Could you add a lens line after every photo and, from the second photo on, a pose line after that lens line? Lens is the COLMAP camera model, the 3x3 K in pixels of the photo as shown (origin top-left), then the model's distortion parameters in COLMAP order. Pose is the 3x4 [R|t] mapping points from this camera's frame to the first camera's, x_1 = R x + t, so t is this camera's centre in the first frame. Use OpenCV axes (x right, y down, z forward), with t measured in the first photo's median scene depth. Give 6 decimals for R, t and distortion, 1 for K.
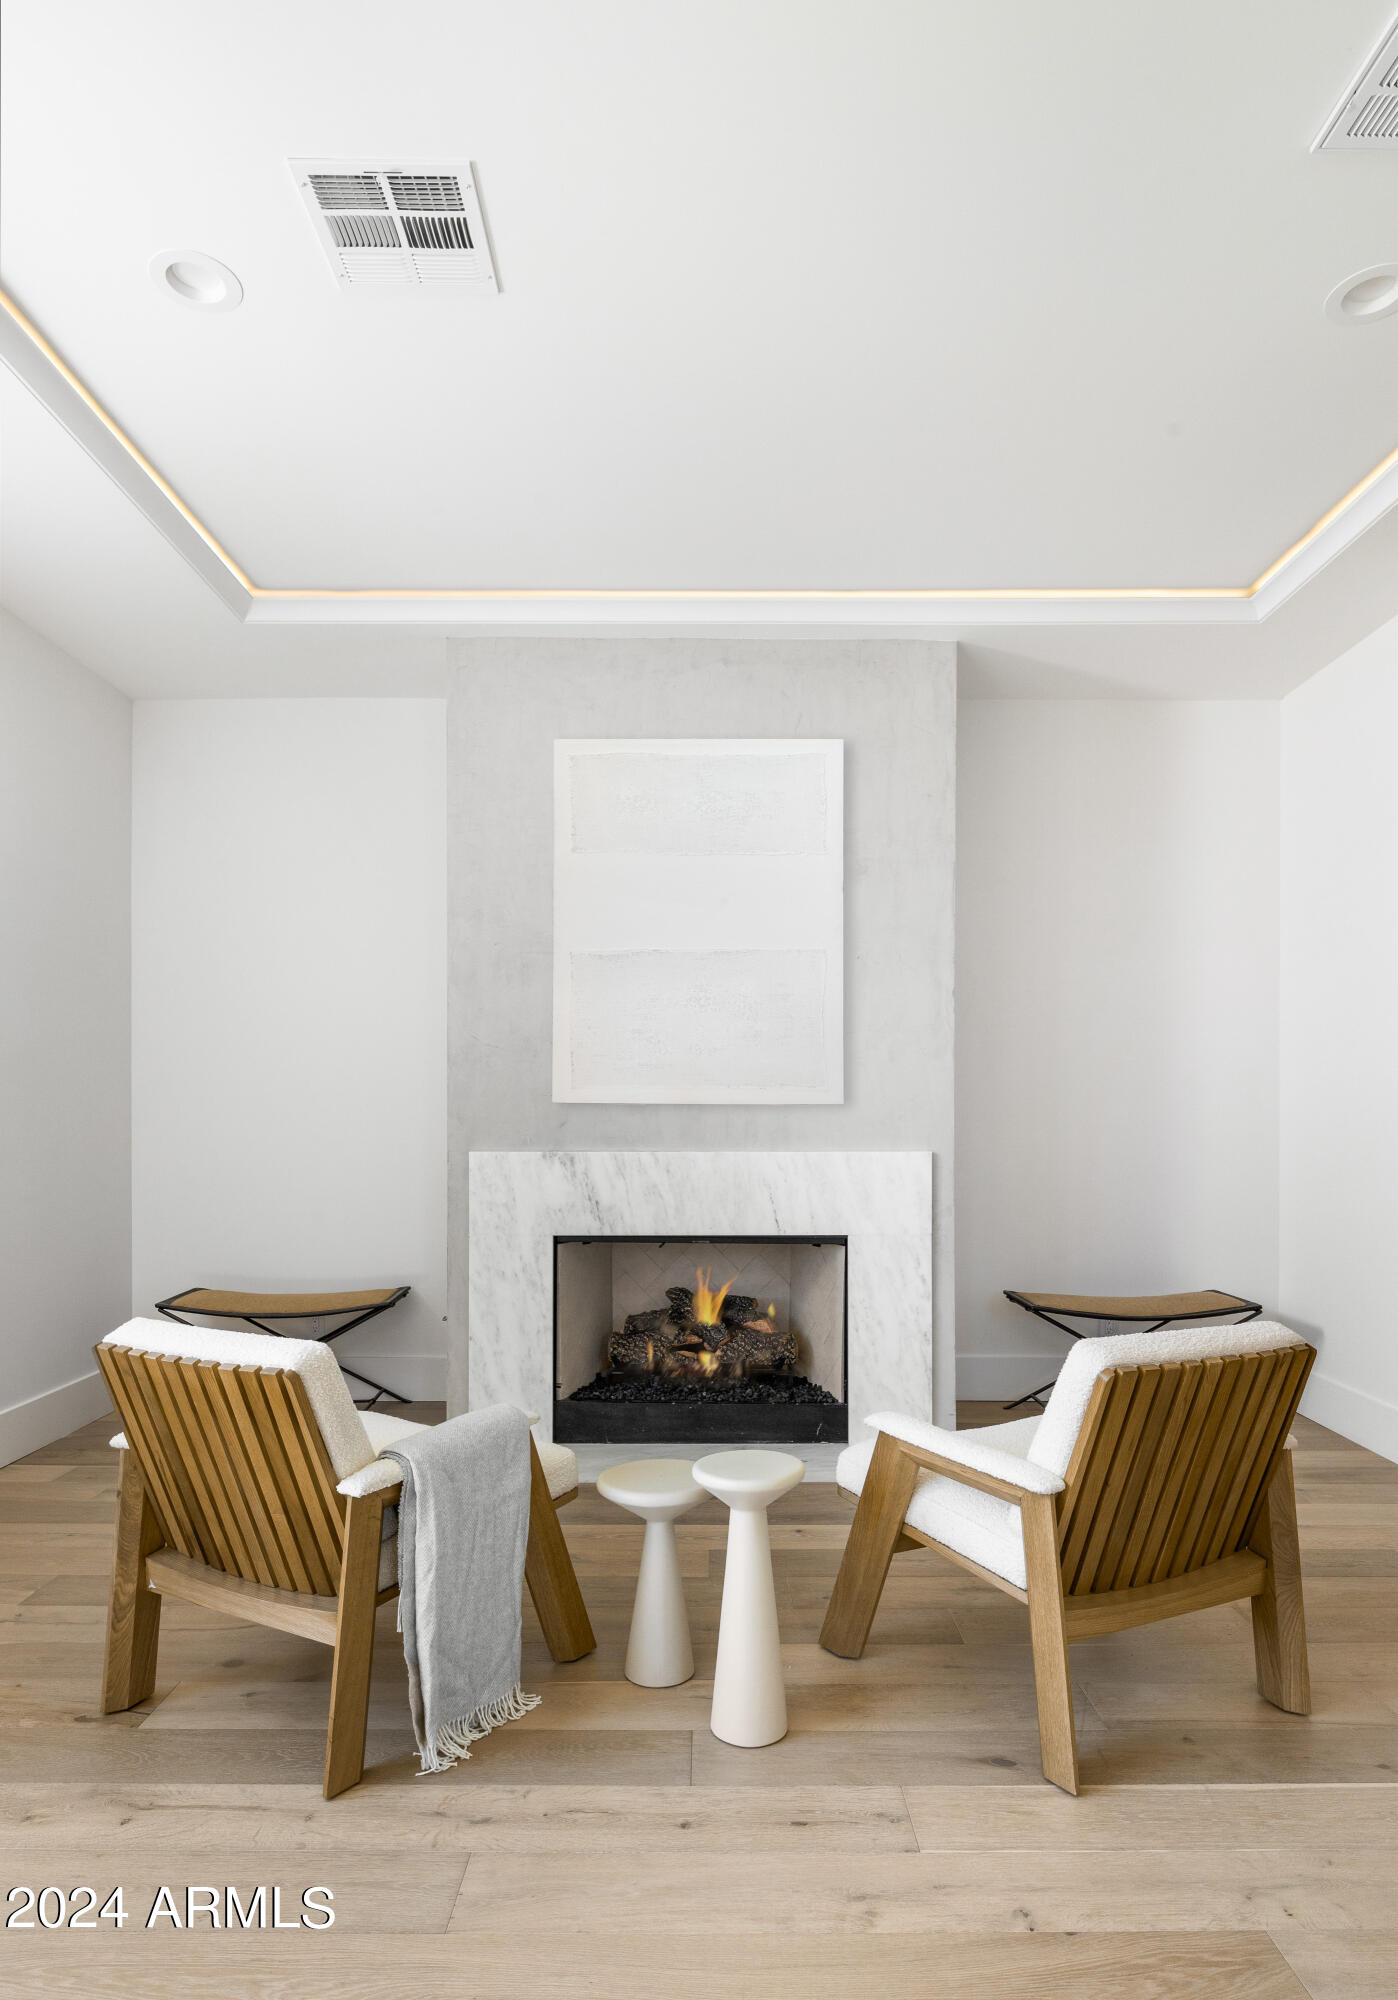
lens RADIAL K [[1133.7, 0, 672.4], [0, 1133.7, 1132.7], [0, 0, 1]] dist [-0.007200, -0.003329]
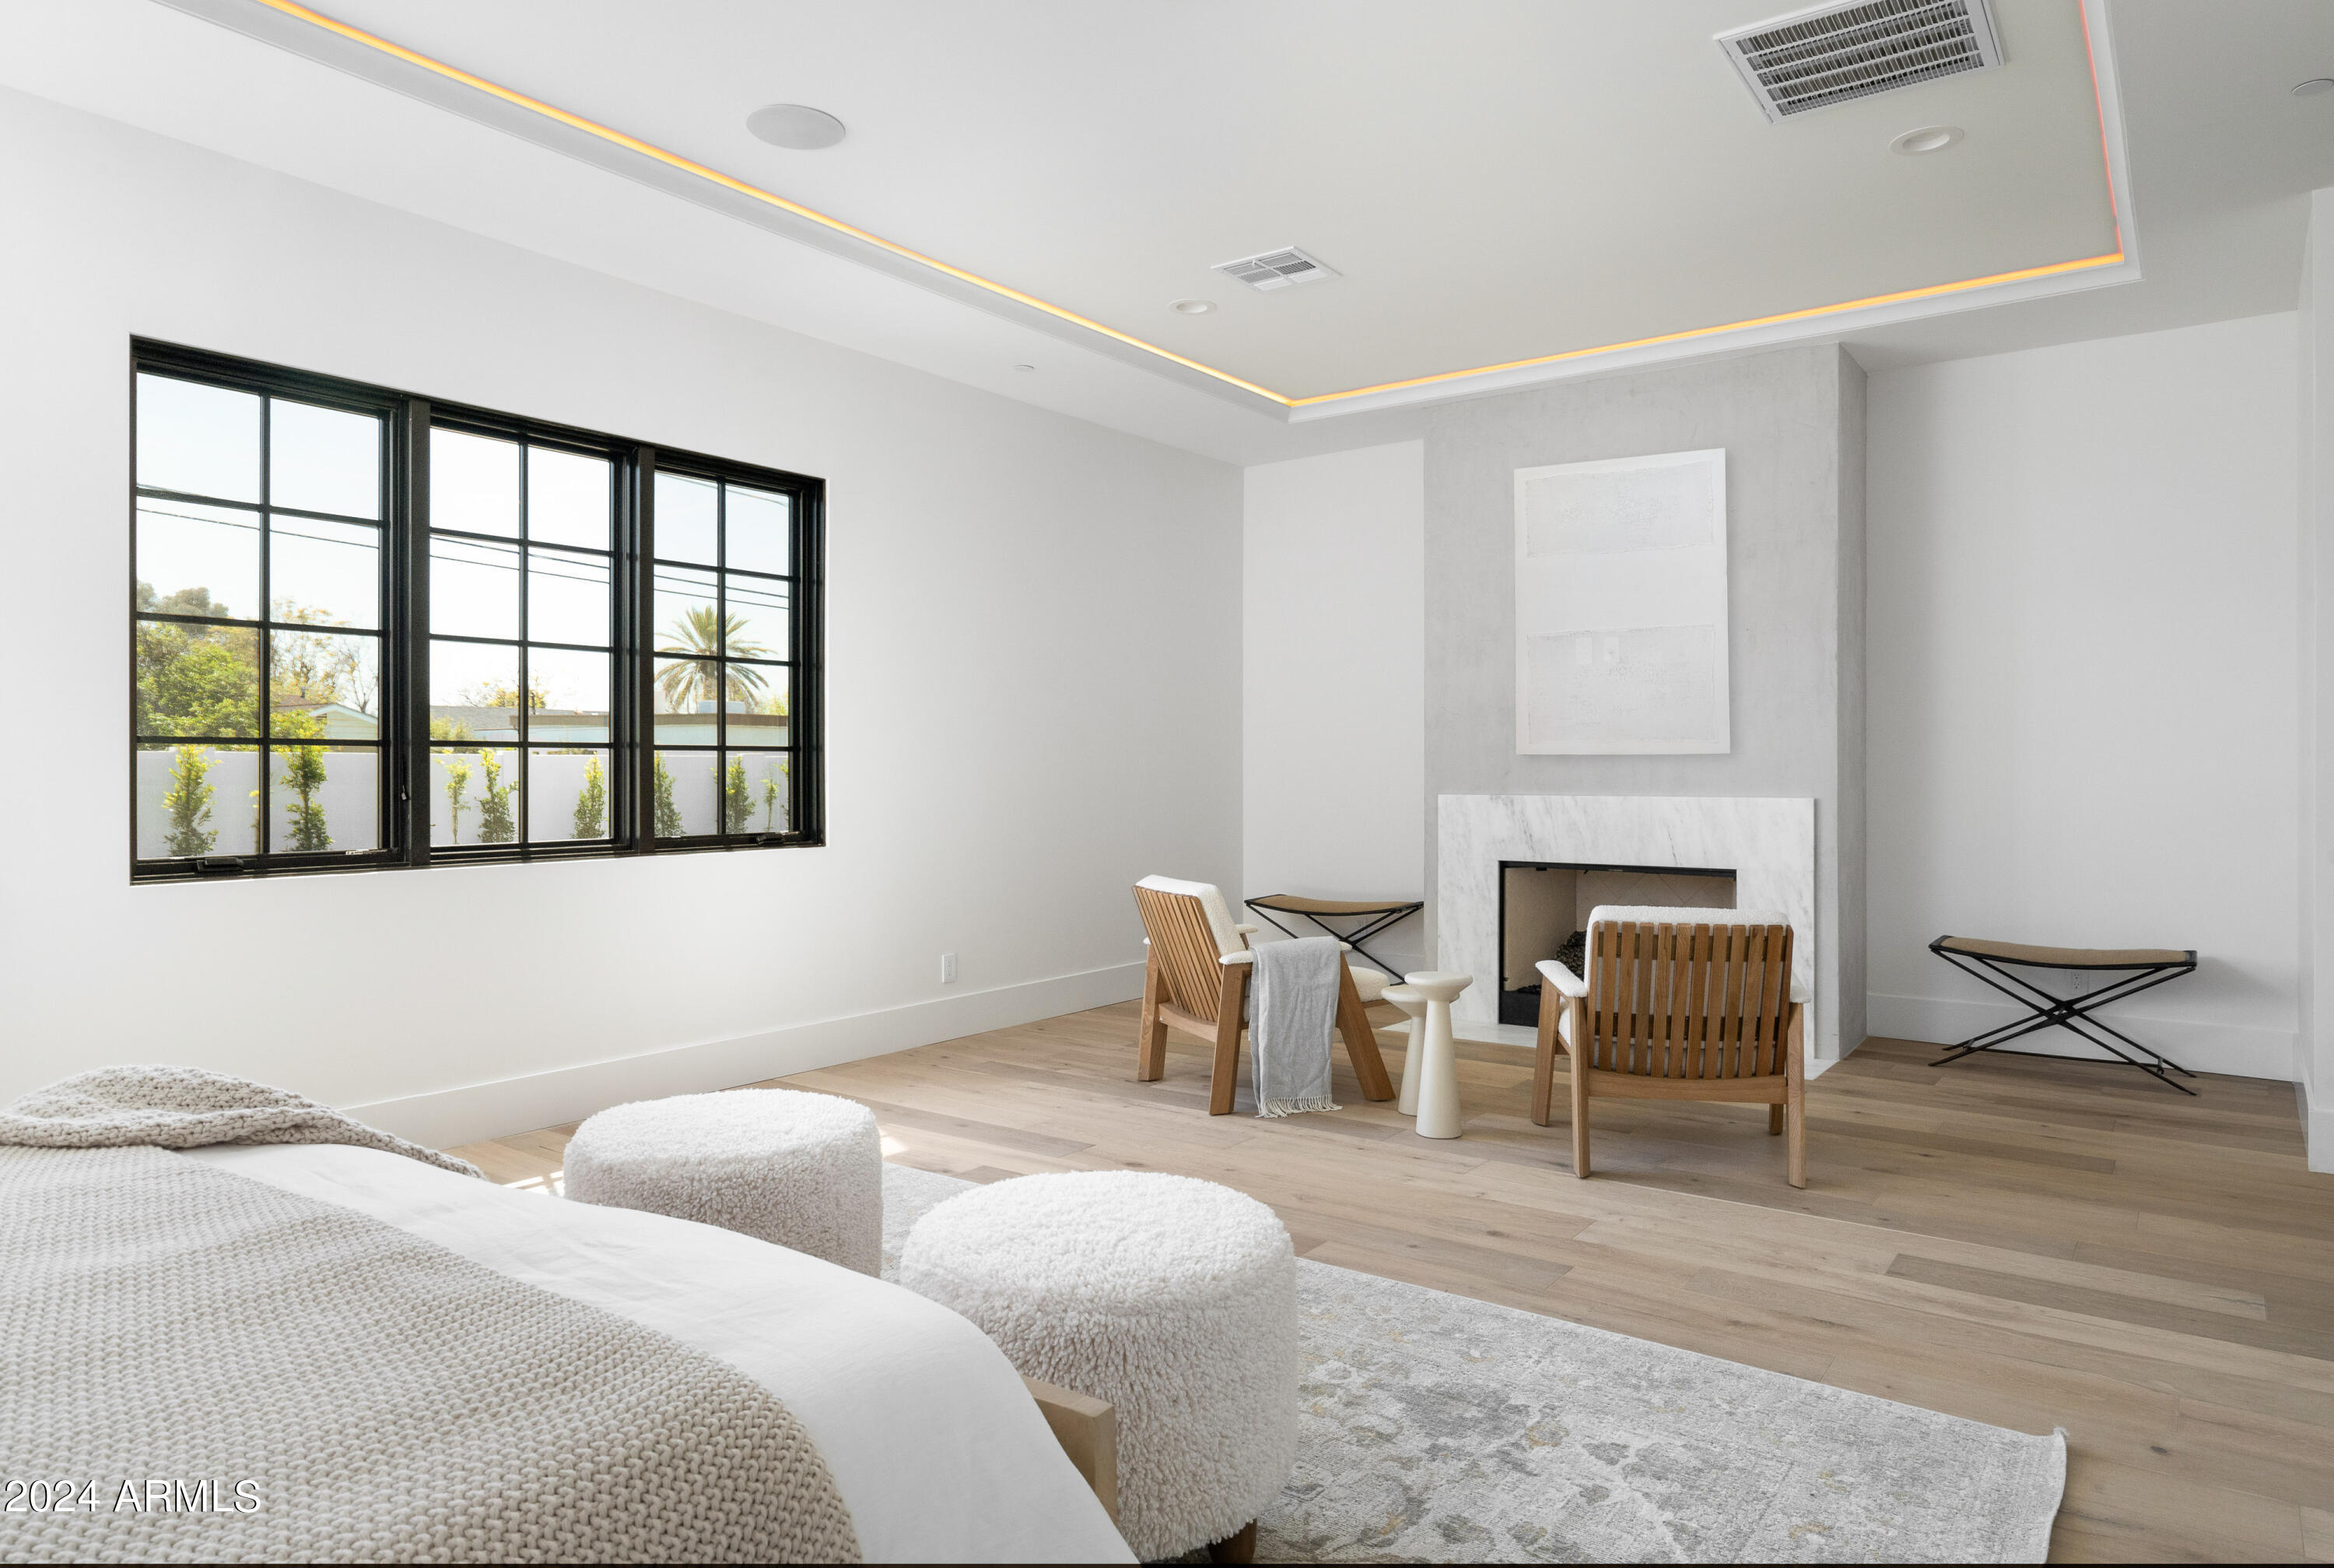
lens RADIAL K [[1411.6, 0, 1160.0], [0, 1411.6, 775.0], [0, 0, 1]] dist [0.003806, 0.000964]
pose [[0.803555, 0.002065, -0.595227, 0.543671], [-0.005116, 0.999981, -0.003437, 0.001432], [0.595208, 0.005807, 0.803550, -0.518141]]
